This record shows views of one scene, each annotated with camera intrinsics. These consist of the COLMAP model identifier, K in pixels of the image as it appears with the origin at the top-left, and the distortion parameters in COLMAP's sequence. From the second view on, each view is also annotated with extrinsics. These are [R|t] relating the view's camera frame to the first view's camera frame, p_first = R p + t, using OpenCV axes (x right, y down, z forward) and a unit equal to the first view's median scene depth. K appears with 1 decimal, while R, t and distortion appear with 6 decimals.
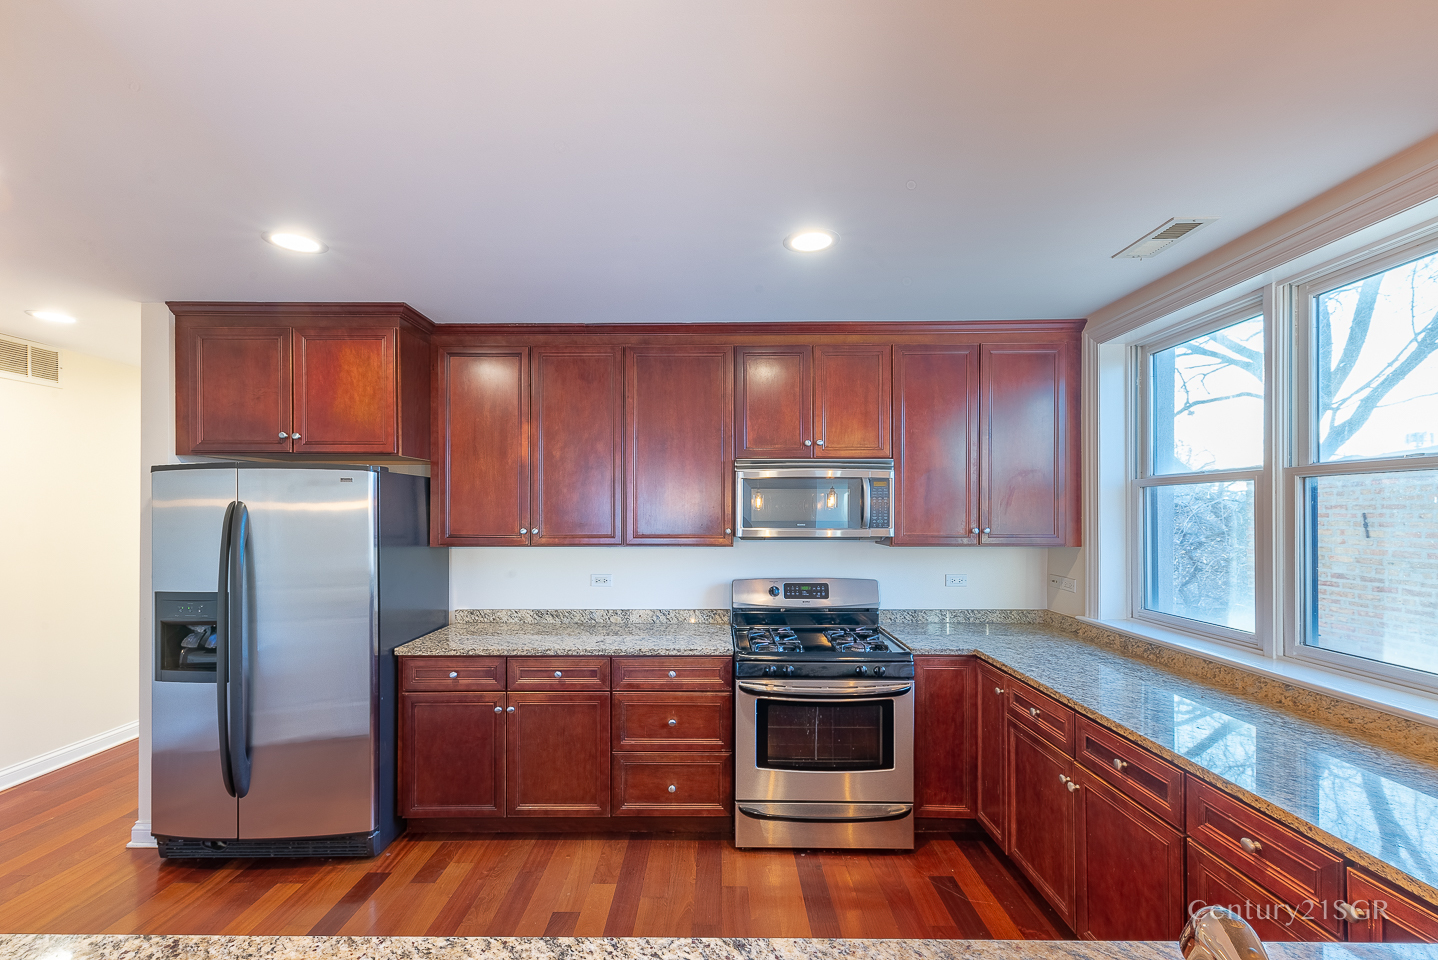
lens RADIAL K [[581.3, 0, 743.6], [0, 581.3, 502.6], [0, 0, 1]] dist [0.002989, -0.000669]
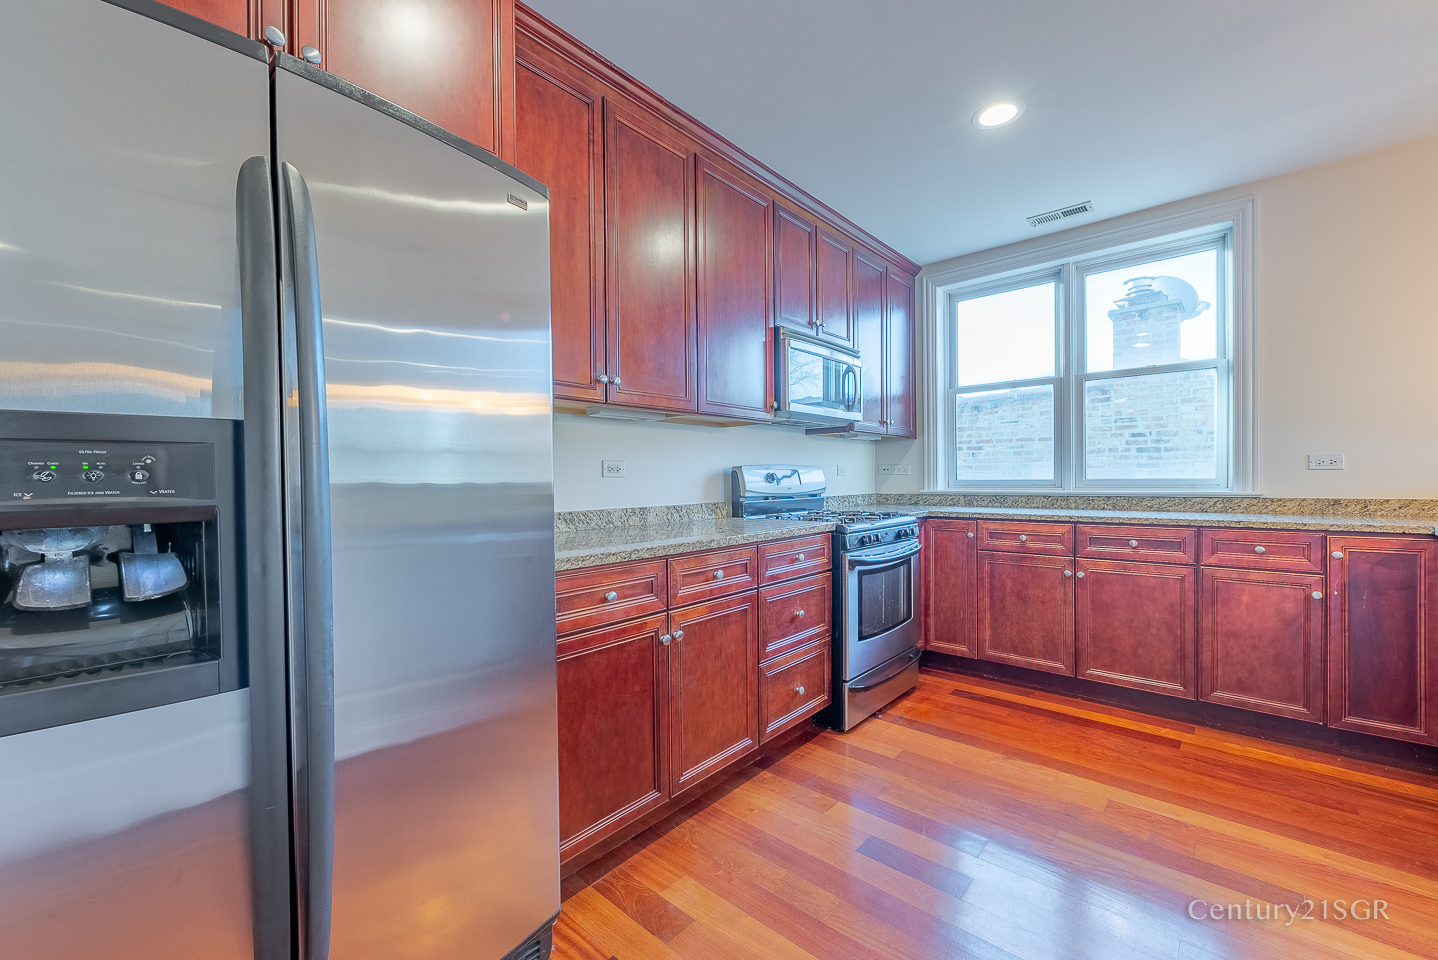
lens RADIAL K [[581.3, 0, 715.1], [0, 581.3, 485.7], [0, 0, 1]] dist [0.002989, -0.000669]
pose [[0.682207, -0.025424, 0.730717, -0.834000], [0.006508, 0.999567, 0.028703, 0.164300], [-0.731130, -0.014826, 0.682077, 0.512319]]
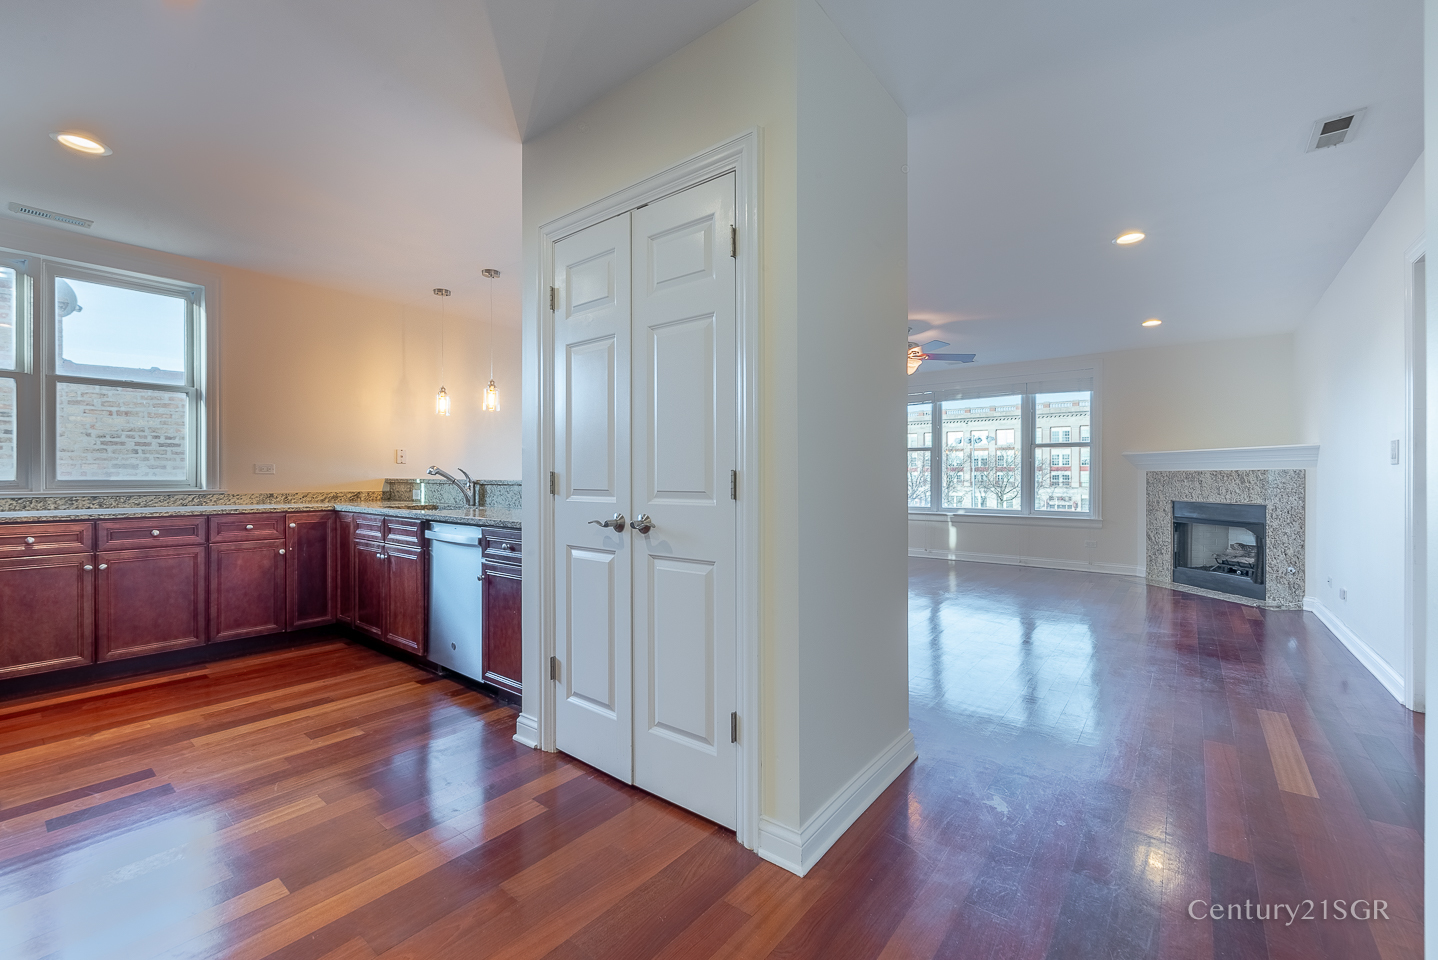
lens RADIAL K [[581.3, 0, 717.7], [0, 581.3, 483.9], [0, 0, 1]] dist [0.002989, -0.000669]
pose [[-0.771719, -0.020059, 0.635648, -1.537948], [-0.017703, 0.999793, 0.010058, 0.160062], [-0.635718, -0.003491, -0.771914, 1.049385]]
